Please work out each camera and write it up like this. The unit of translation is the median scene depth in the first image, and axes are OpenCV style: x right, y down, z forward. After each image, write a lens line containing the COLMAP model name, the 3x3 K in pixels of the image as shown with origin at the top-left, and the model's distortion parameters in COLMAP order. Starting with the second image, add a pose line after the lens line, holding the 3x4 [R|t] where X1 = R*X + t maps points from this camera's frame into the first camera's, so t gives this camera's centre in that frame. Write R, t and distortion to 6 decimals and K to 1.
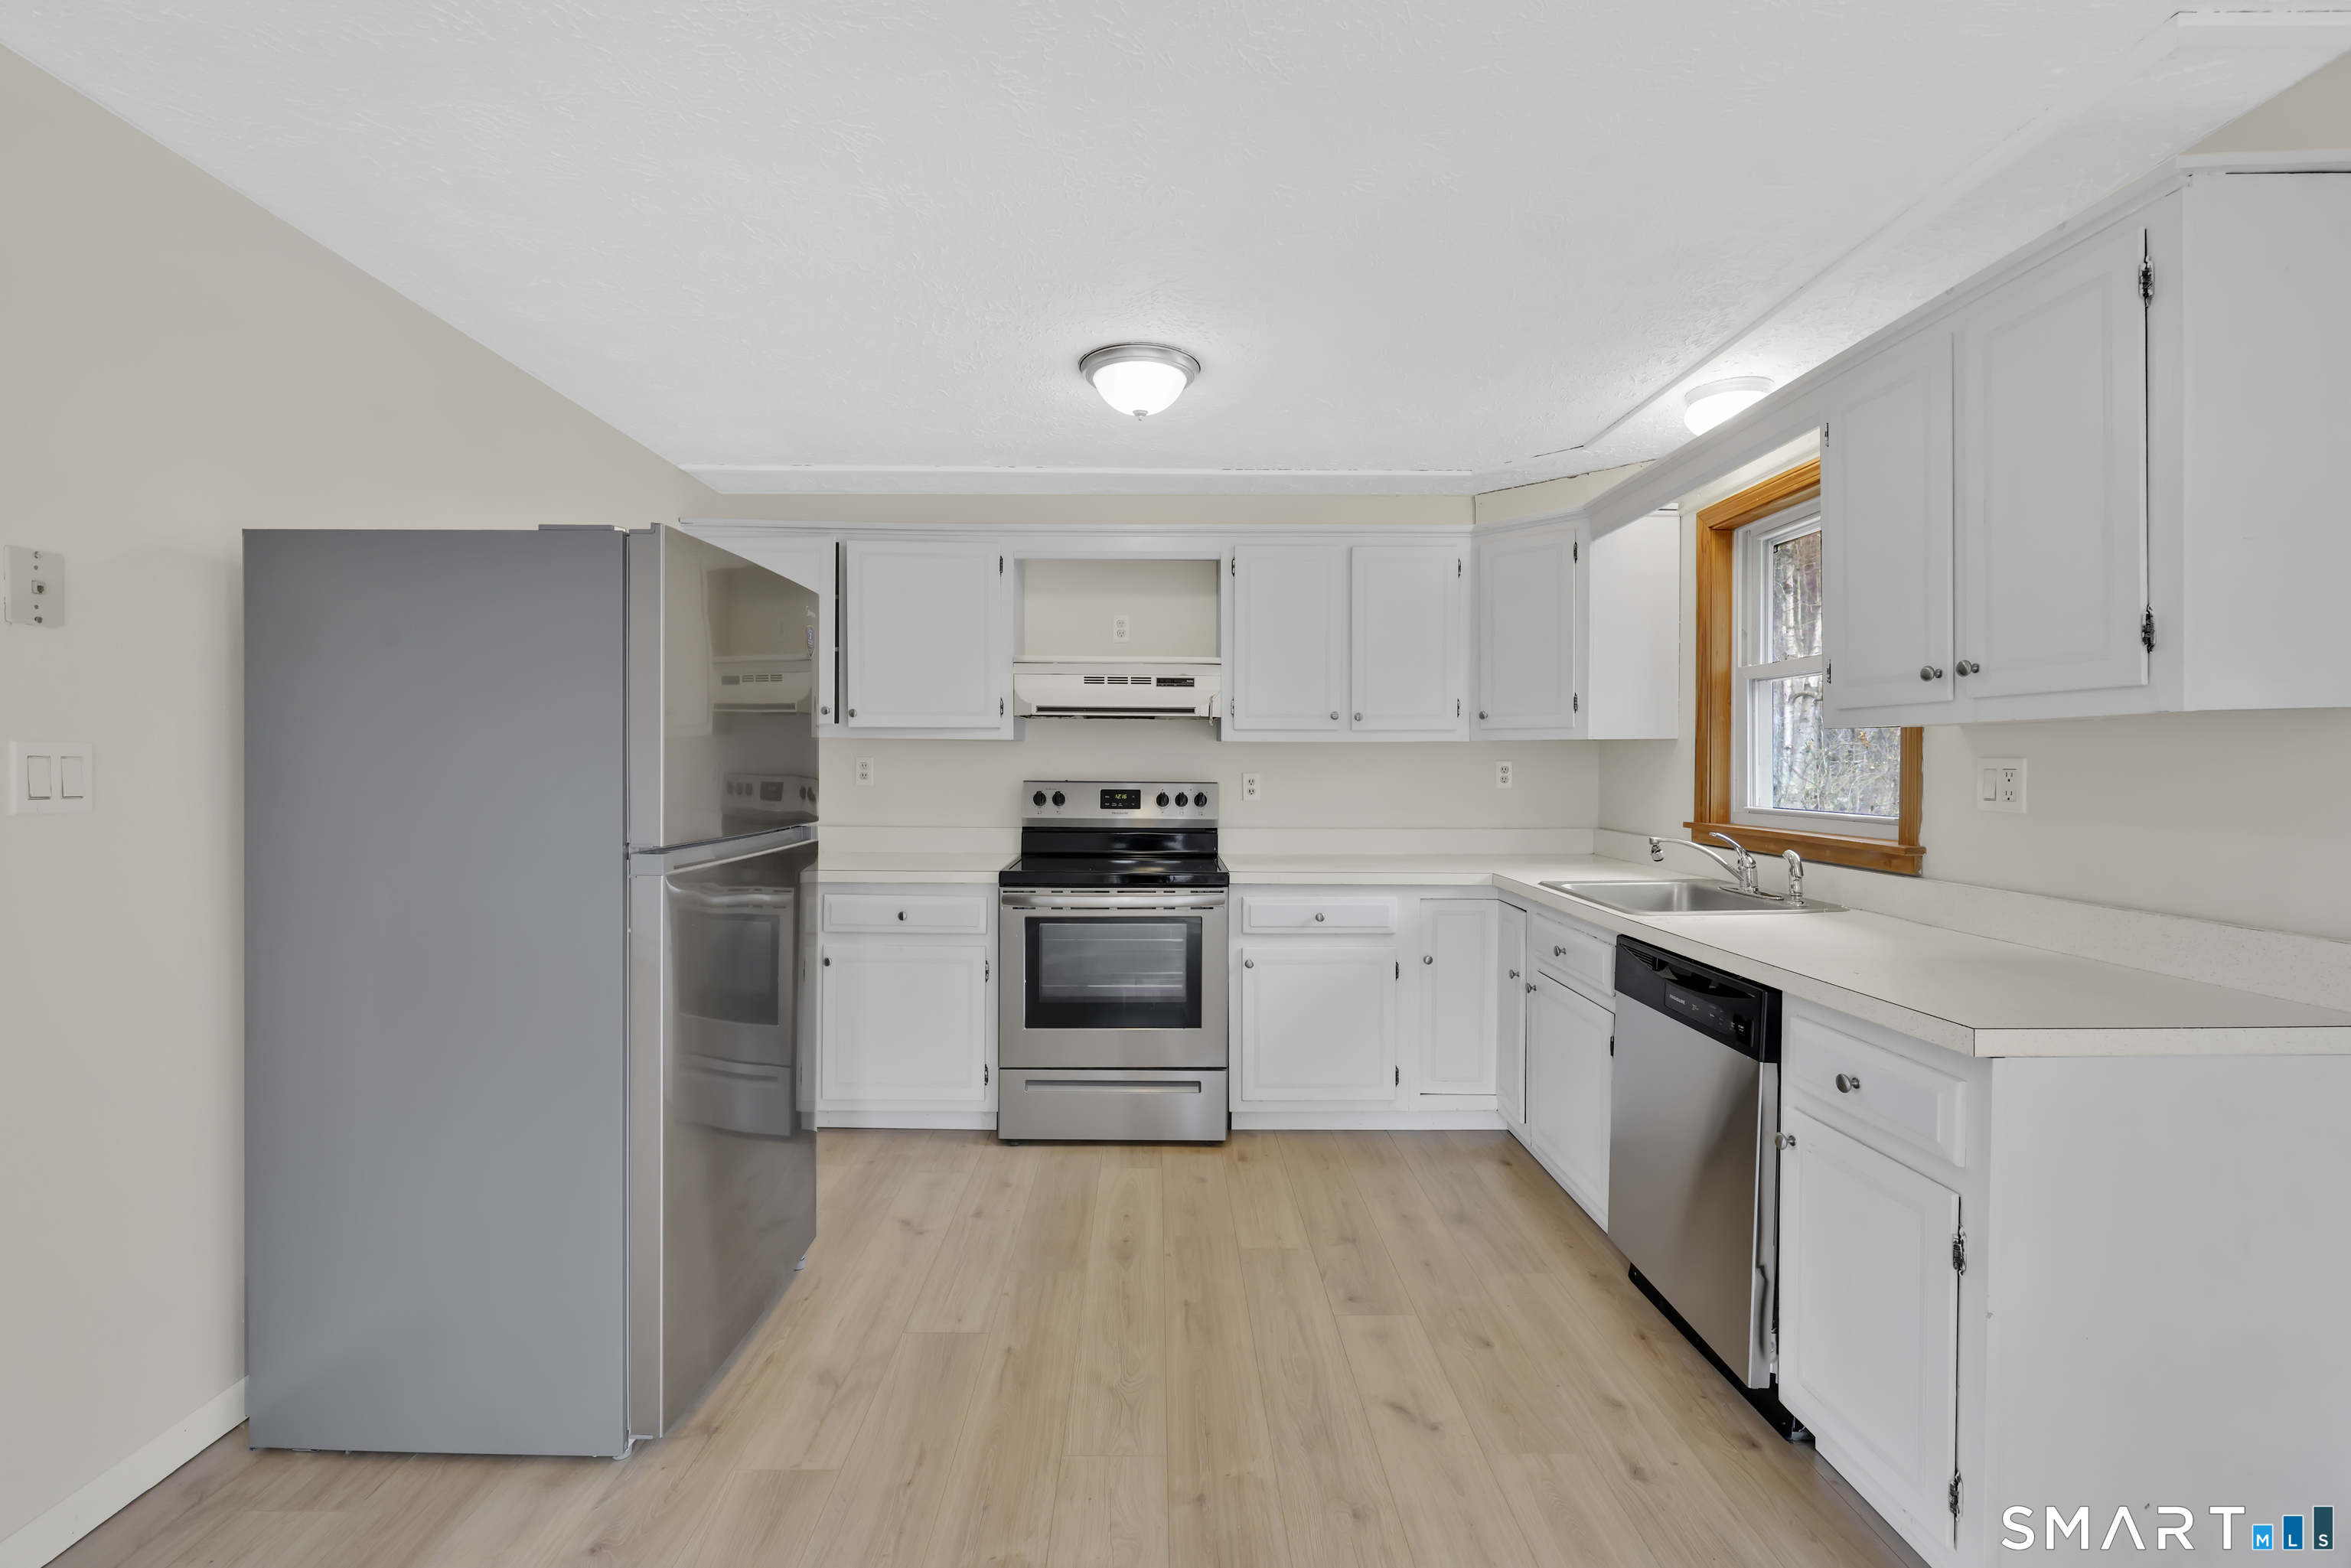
lens RADIAL K [[997.1, 0, 1183.8], [0, 997.1, 776.5], [0, 0, 1]] dist [-0.007066, 0.001078]
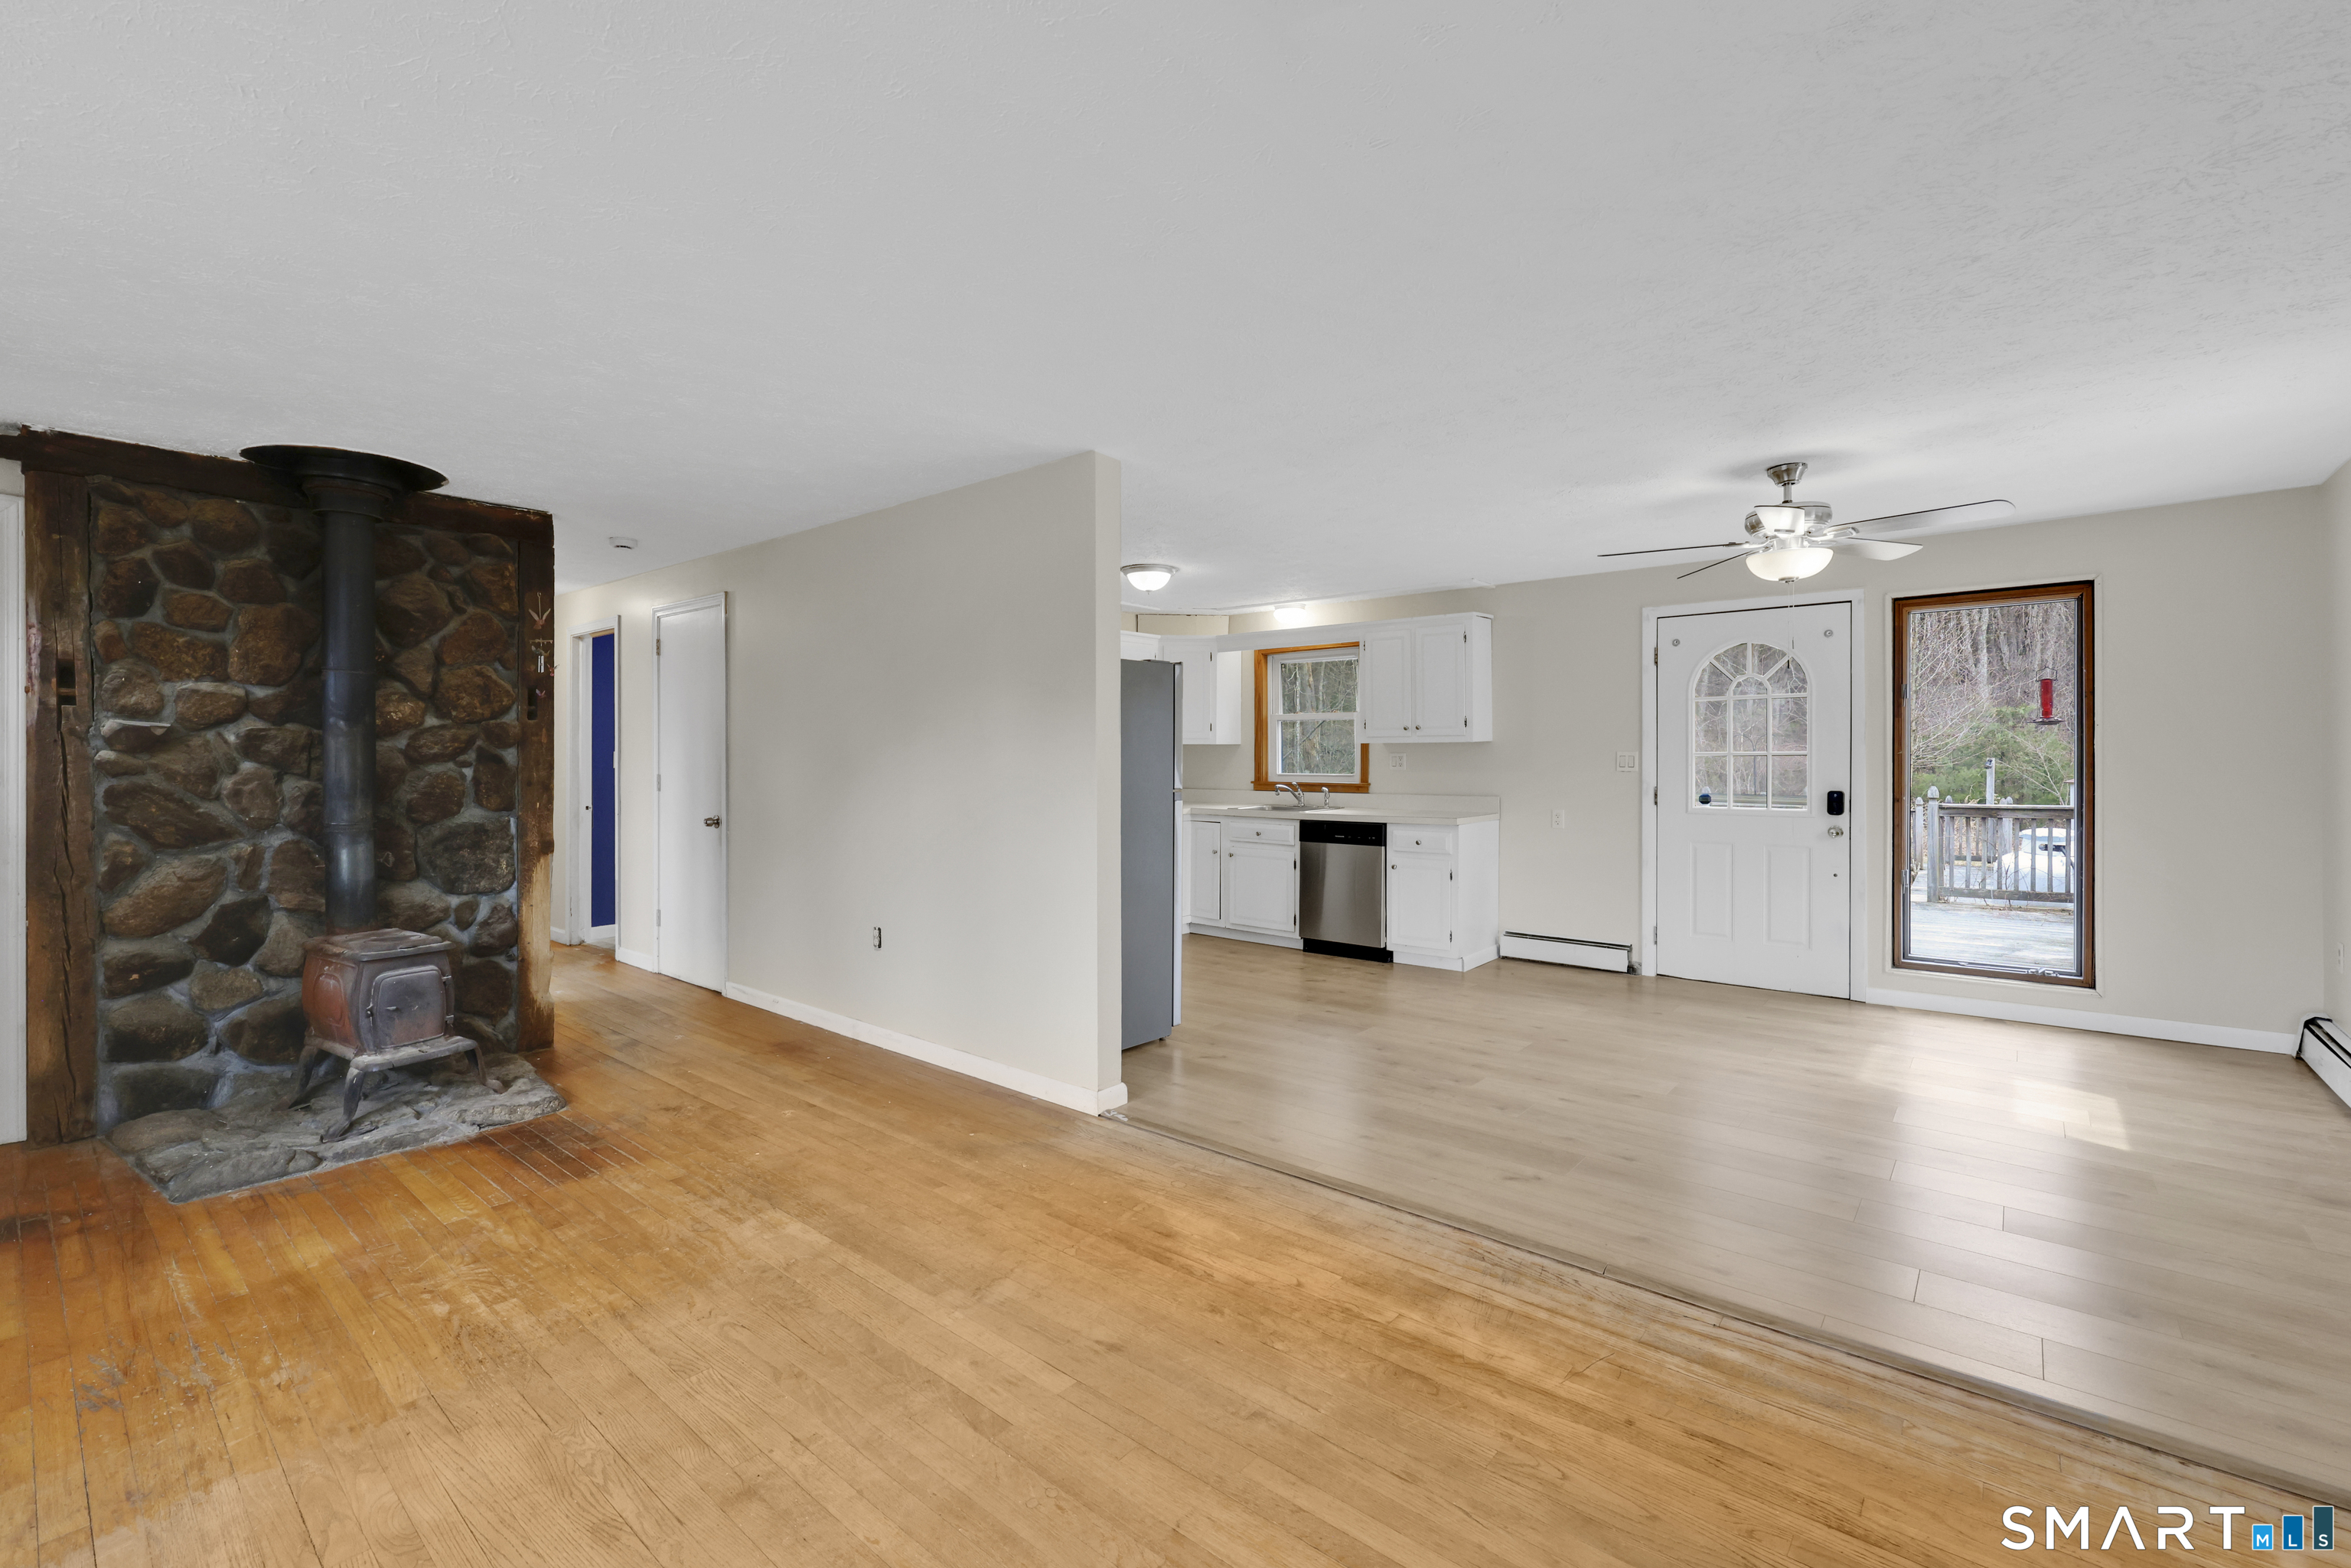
lens RADIAL K [[997.1, 0, 1200.2], [0, 997.1, 764.6], [0, 0, 1]] dist [-0.007066, 0.001078]
pose [[0.637268, -0.012070, 0.770548, -1.310997], [0.013725, 0.999897, 0.004312, -0.001592], [-0.770520, 0.007828, 0.637368, -0.350331]]
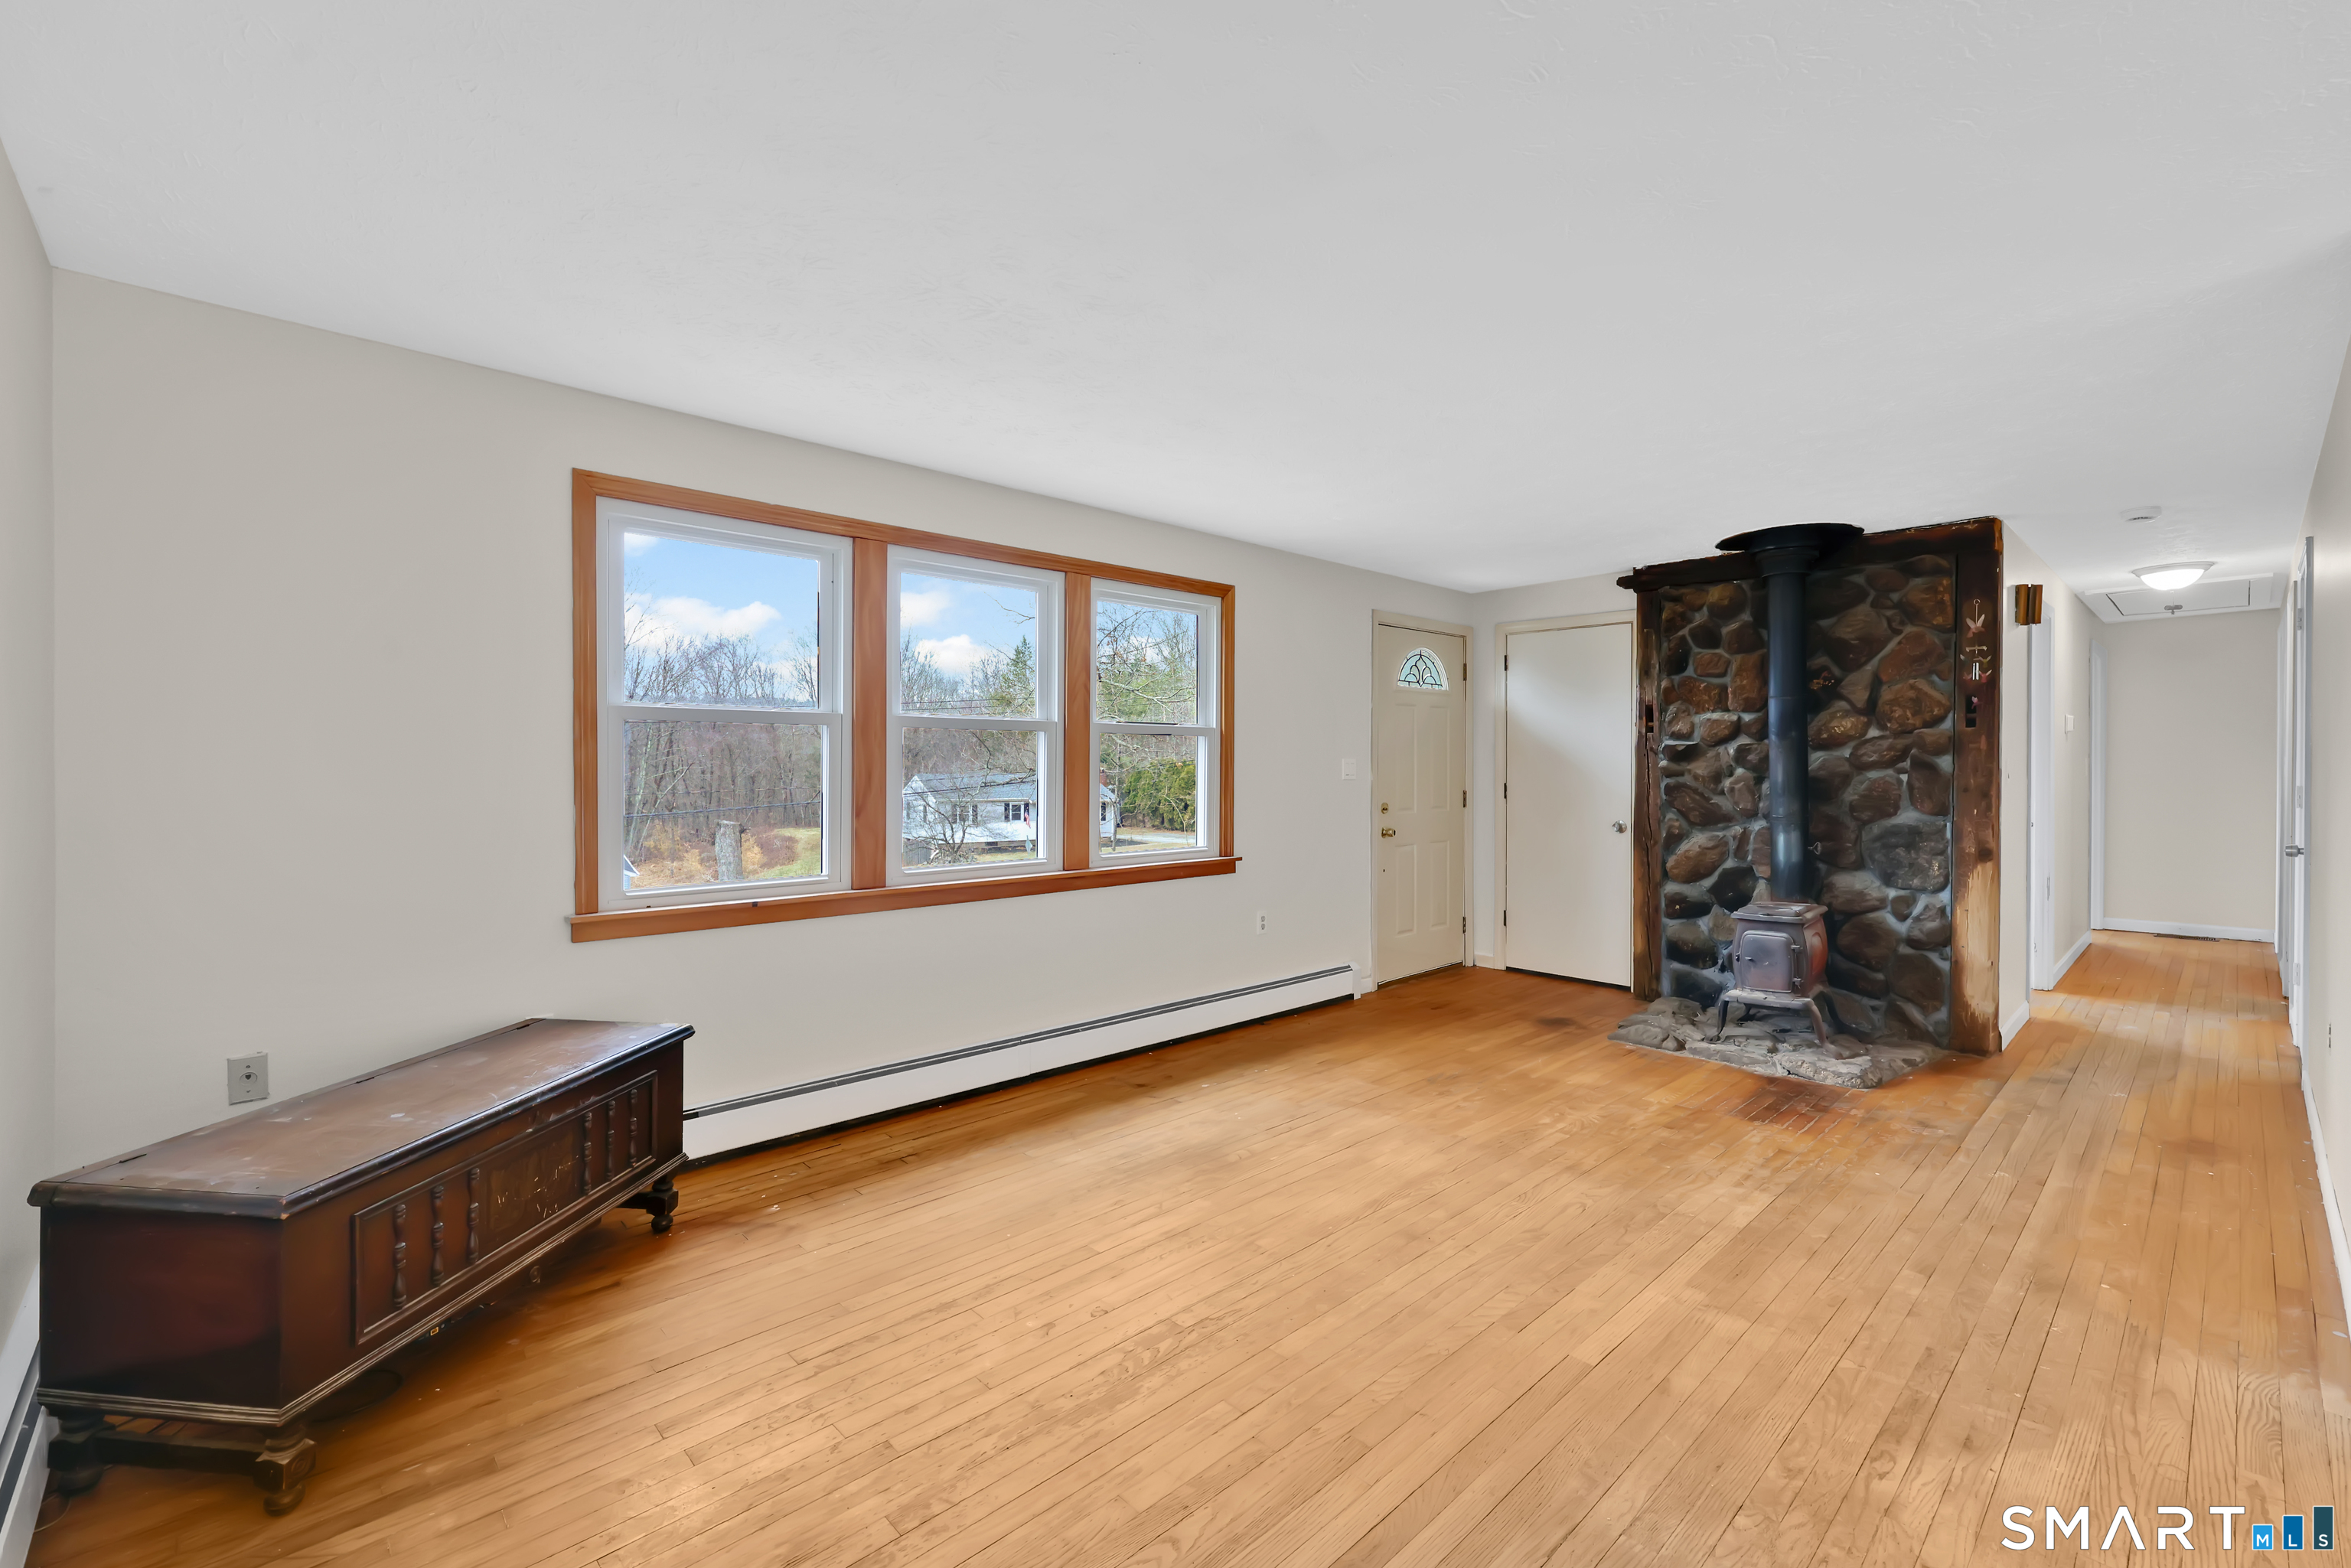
lens RADIAL K [[997.1, 0, 1146.2], [0, 997.1, 774.8], [0, 0, 1]] dist [-0.007066, 0.001078]
pose [[0.666571, 0.001143, -0.745441, -0.620865], [-0.003958, 0.999990, -0.002006, 0.003089], [0.745431, 0.004287, 0.666569, -0.535802]]
